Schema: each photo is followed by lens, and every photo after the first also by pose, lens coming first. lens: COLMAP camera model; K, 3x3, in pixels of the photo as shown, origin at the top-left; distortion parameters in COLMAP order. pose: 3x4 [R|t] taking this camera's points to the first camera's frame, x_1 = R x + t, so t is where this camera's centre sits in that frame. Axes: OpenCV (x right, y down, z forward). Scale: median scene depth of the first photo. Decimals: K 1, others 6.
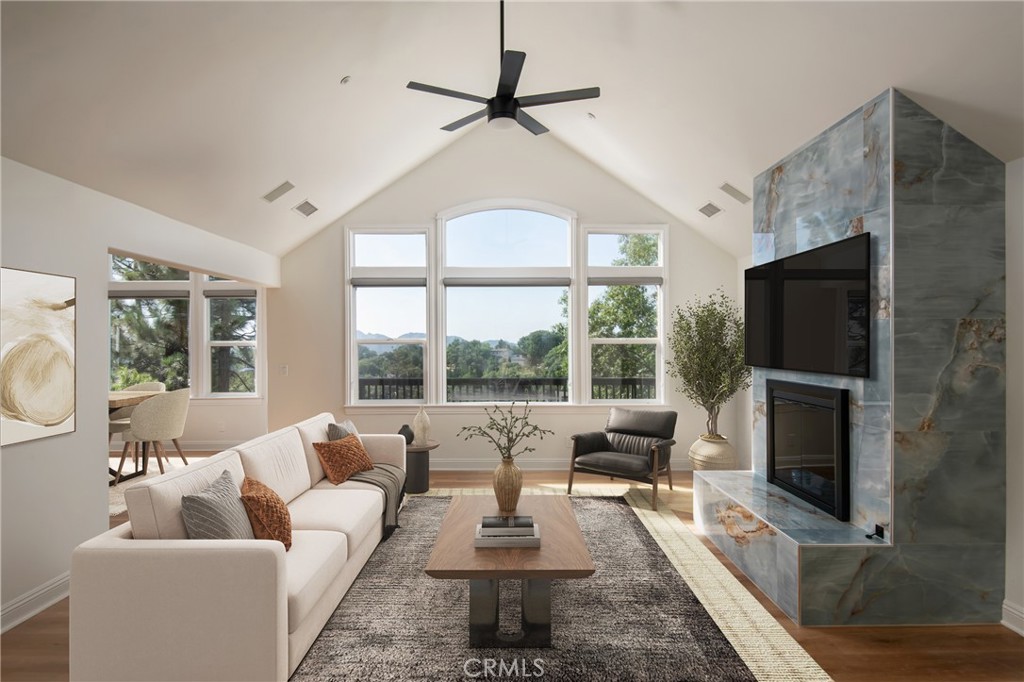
lens RADIAL K [[547.8, 0, 512.1], [0, 547.8, 339.6], [0, 0, 1]] dist [-0.000413, -0.000186]
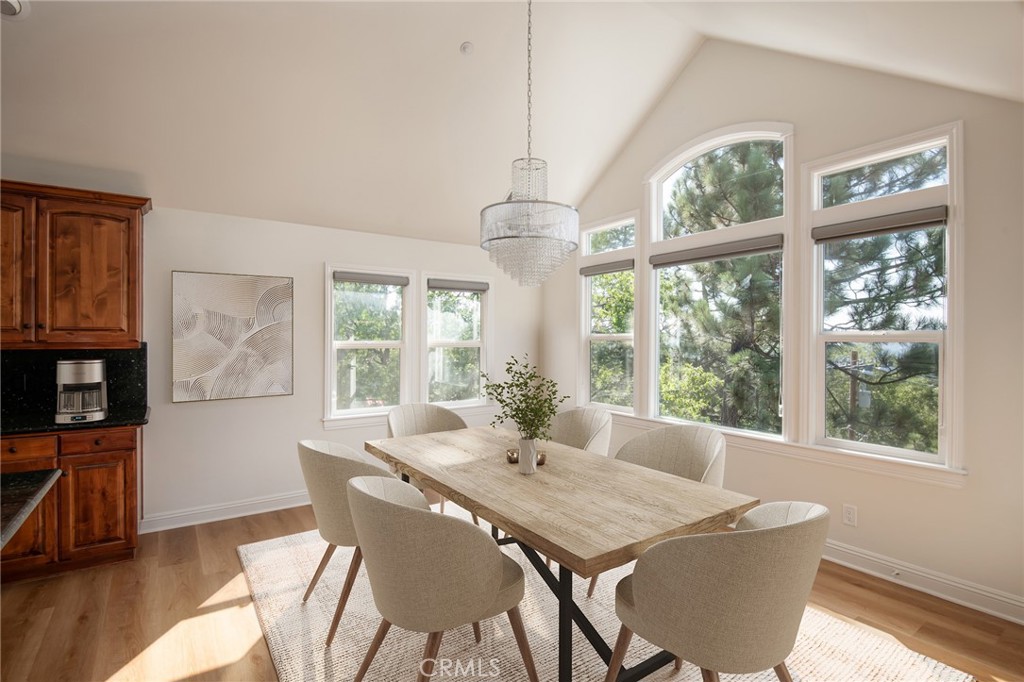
lens RADIAL K [[496.9, 0, 512.1], [0, 496.9, 342.4], [0, 0, 1]] dist [0.000156, 0.000108]
pose [[0.561704, 0.005850, -0.827317, -0.186923], [0.007119, 0.999904, 0.011904, 0.002246], [0.827307, -0.012577, 0.561609, 0.285398]]
